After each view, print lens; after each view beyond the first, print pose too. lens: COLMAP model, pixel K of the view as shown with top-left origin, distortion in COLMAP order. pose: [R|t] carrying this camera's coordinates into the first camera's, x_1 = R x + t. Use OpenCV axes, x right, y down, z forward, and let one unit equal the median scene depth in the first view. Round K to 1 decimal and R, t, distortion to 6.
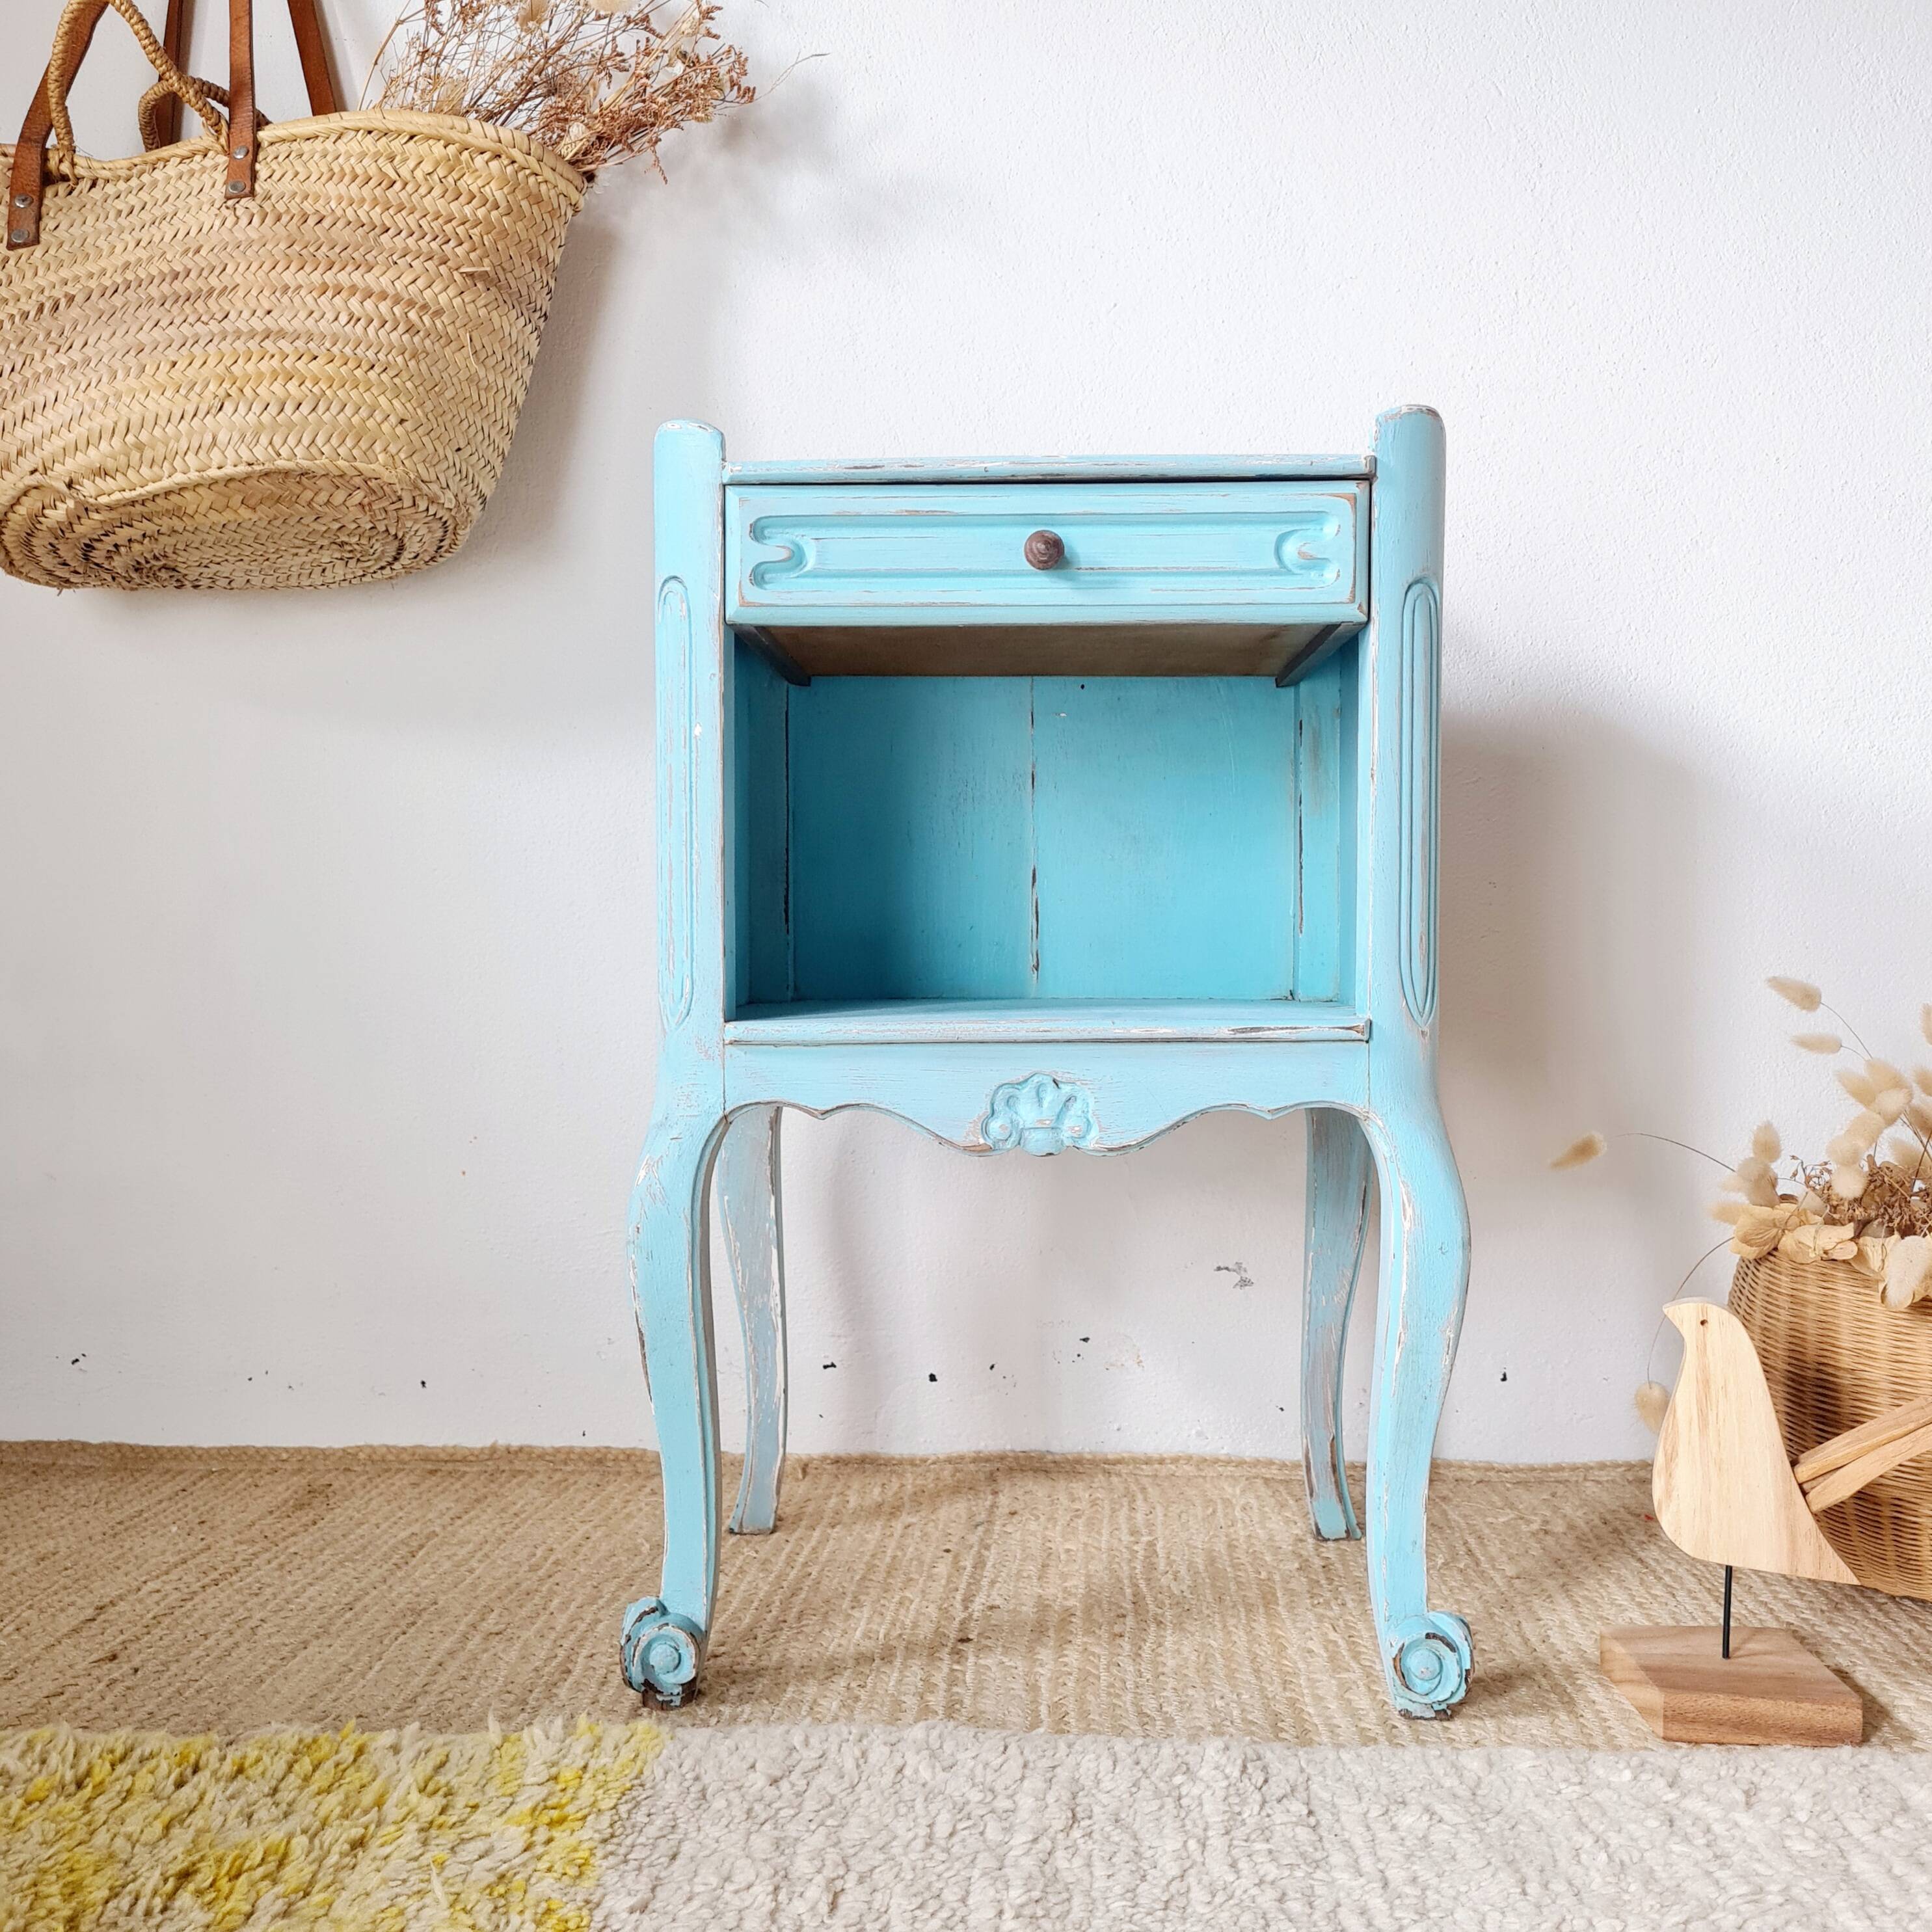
lens RADIAL K [[2103.3, 0, 969.7], [0, 2103.3, 978.7], [0, 0, 1]] dist [0.026541, 0.000000]
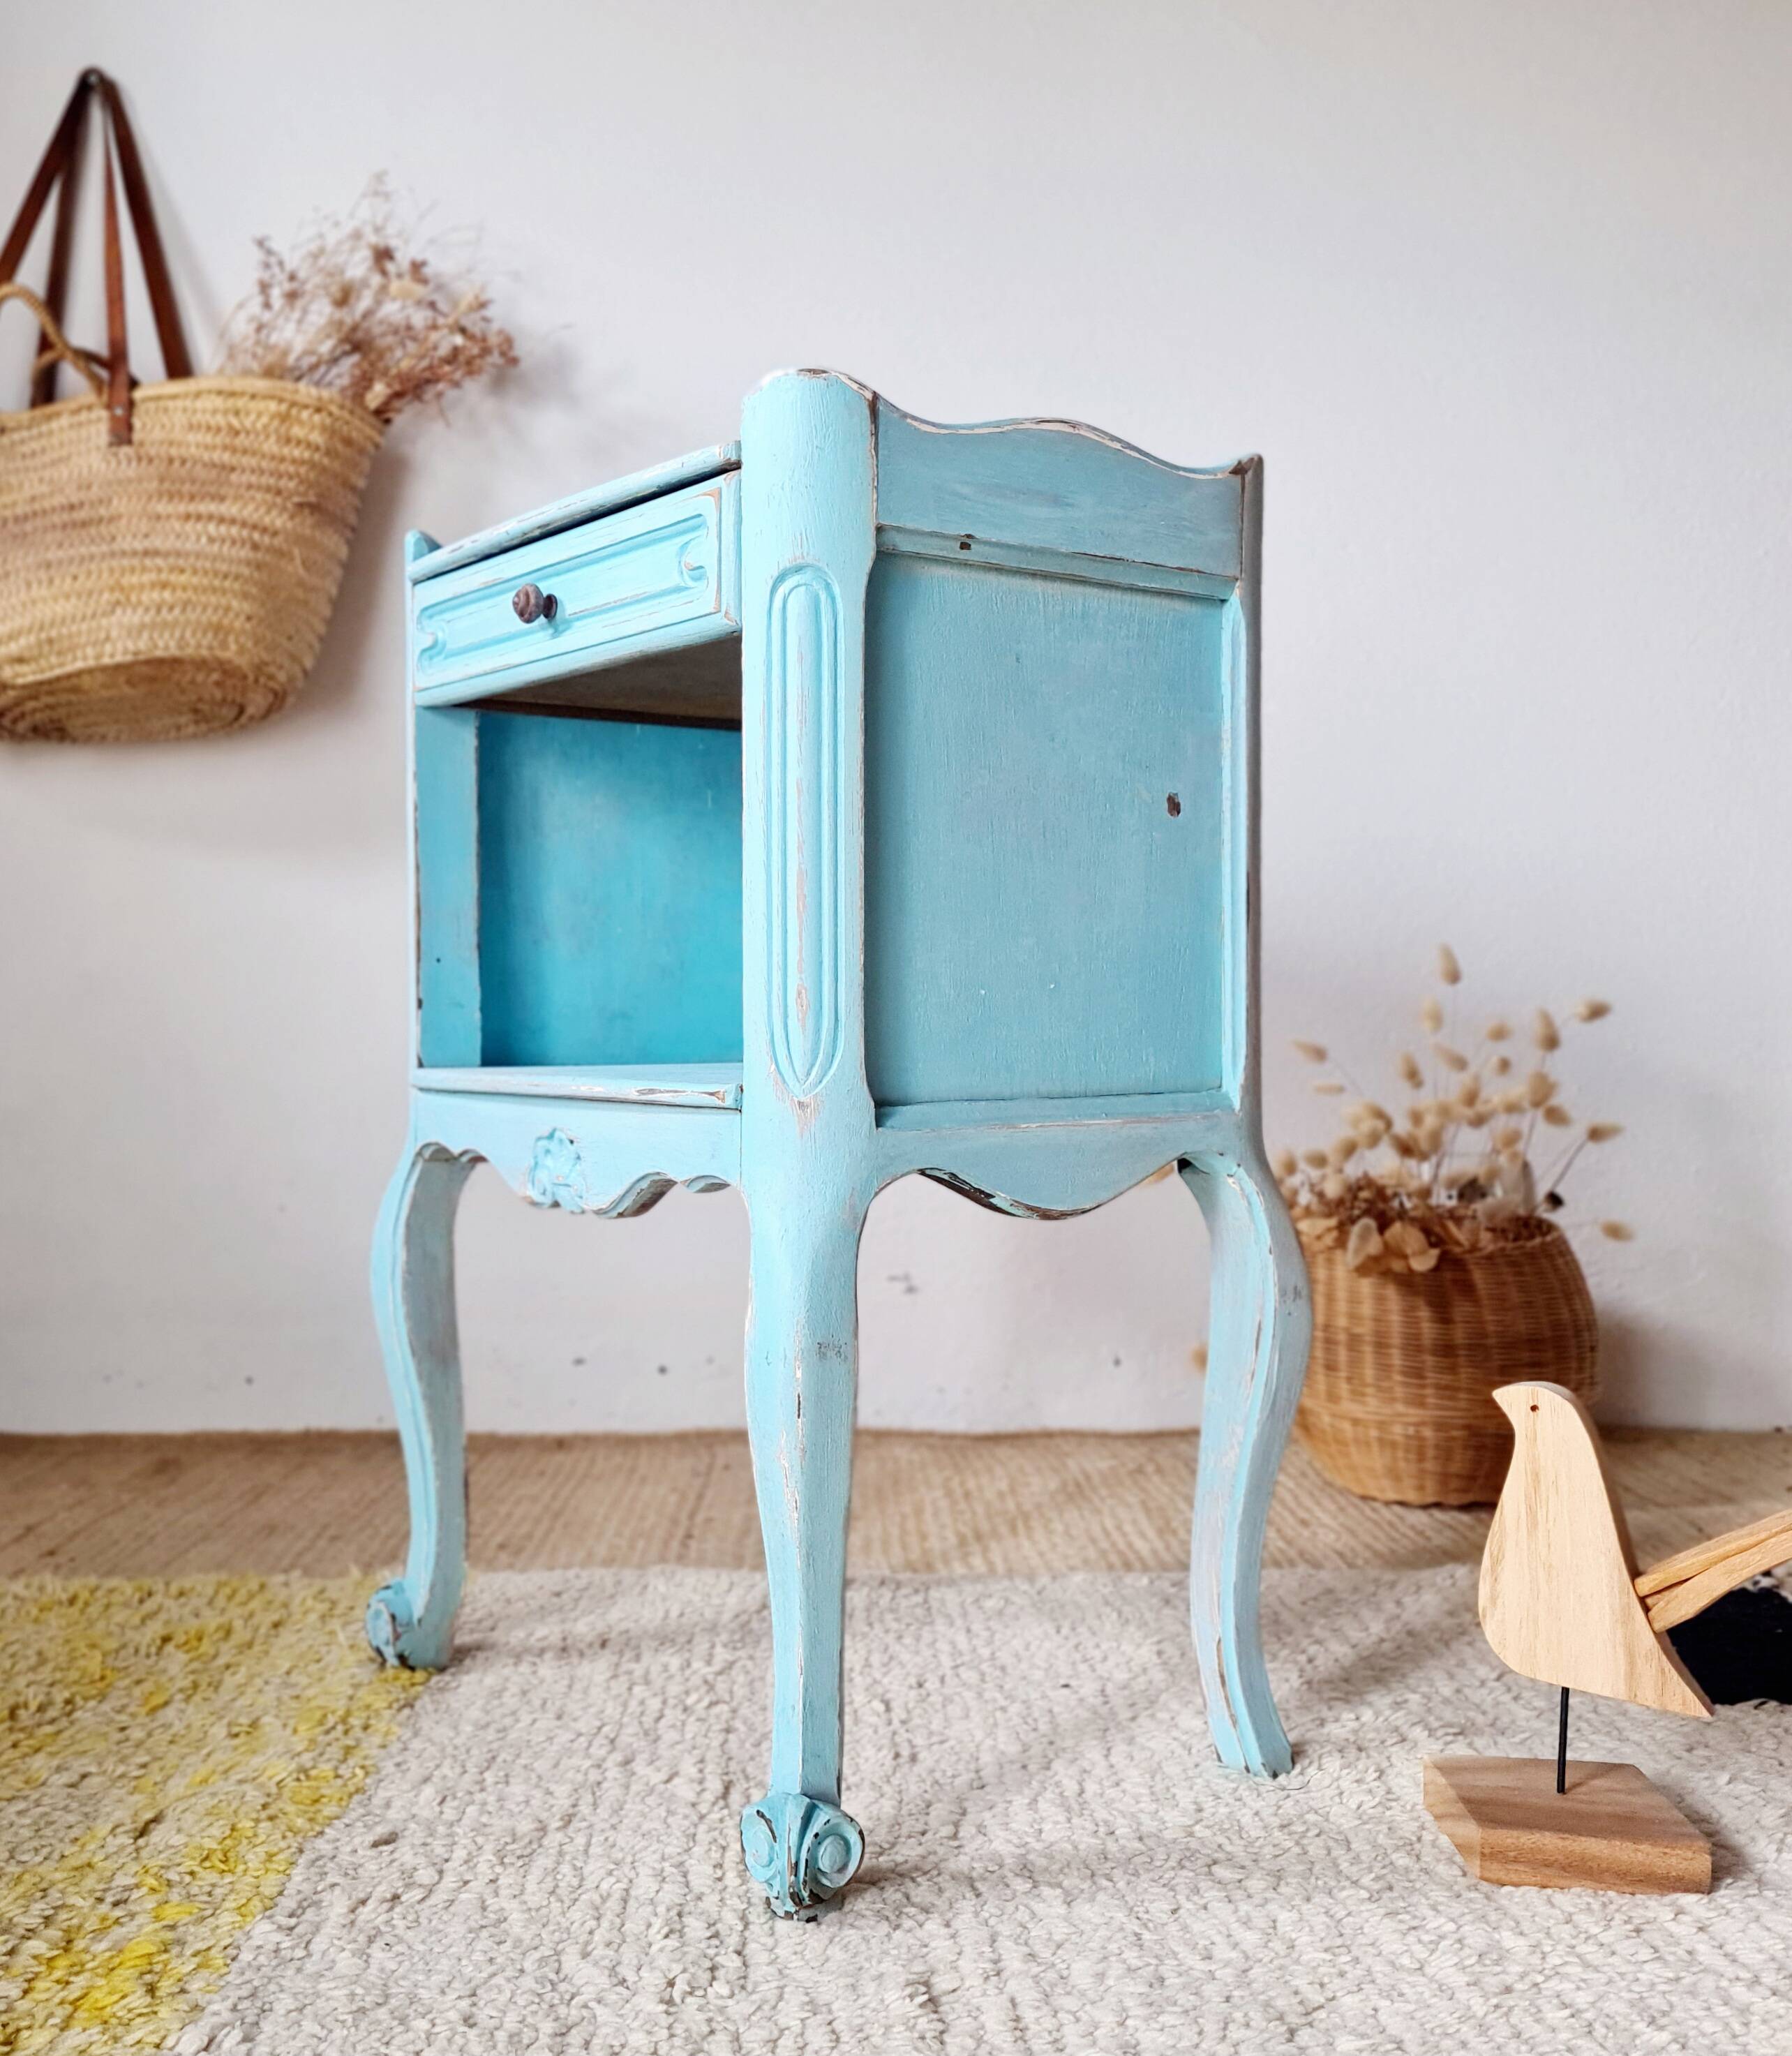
lens RADIAL K [[2259.0, 0, 768.1], [0, 2259.0, 1002.4], [0, 0, 1]] dist [0.029673, 0.000000]
pose [[0.999378, -0.006462, 0.034671, 0.000130], [0.007623, 0.999411, -0.033446, 0.021966], [-0.034434, 0.033689, 0.998839, -0.417526]]
